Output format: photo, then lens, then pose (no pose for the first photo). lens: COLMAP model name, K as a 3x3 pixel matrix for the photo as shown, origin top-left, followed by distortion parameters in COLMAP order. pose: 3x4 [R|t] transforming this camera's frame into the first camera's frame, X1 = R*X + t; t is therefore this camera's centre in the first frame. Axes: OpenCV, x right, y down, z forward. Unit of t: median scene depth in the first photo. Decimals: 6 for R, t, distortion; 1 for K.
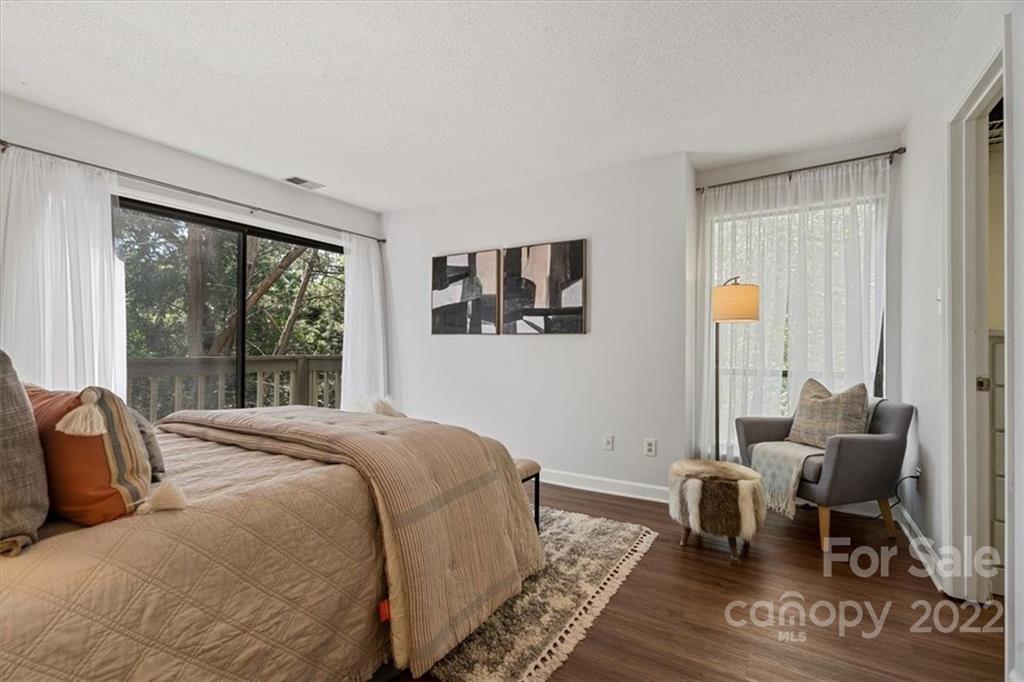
lens RADIAL K [[466.0, 0, 507.7], [0, 466.0, 344.1], [0, 0, 1]] dist [-0.005456, 0.000116]
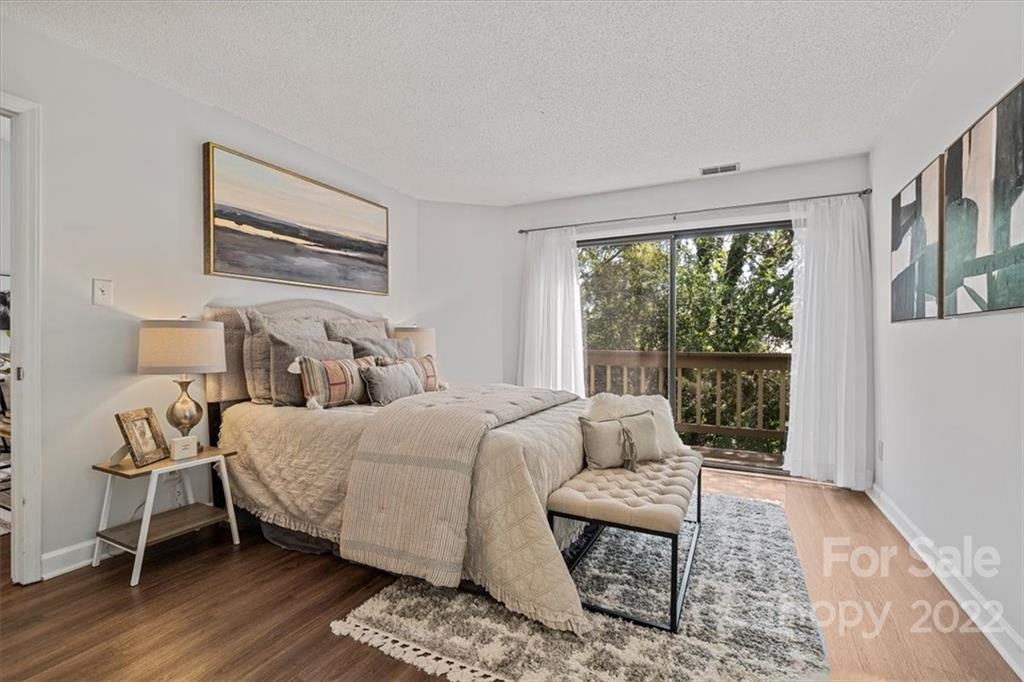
lens RADIAL K [[466.9, 0, 504.9], [0, 466.9, 346.9], [0, 0, 1]] dist [-0.004853, 0.000408]
pose [[0.077249, 0.005184, -0.996998, 0.494022], [0.004098, 0.999976, 0.005517, 0.006763], [0.997003, -0.004512, 0.077225, 0.510023]]
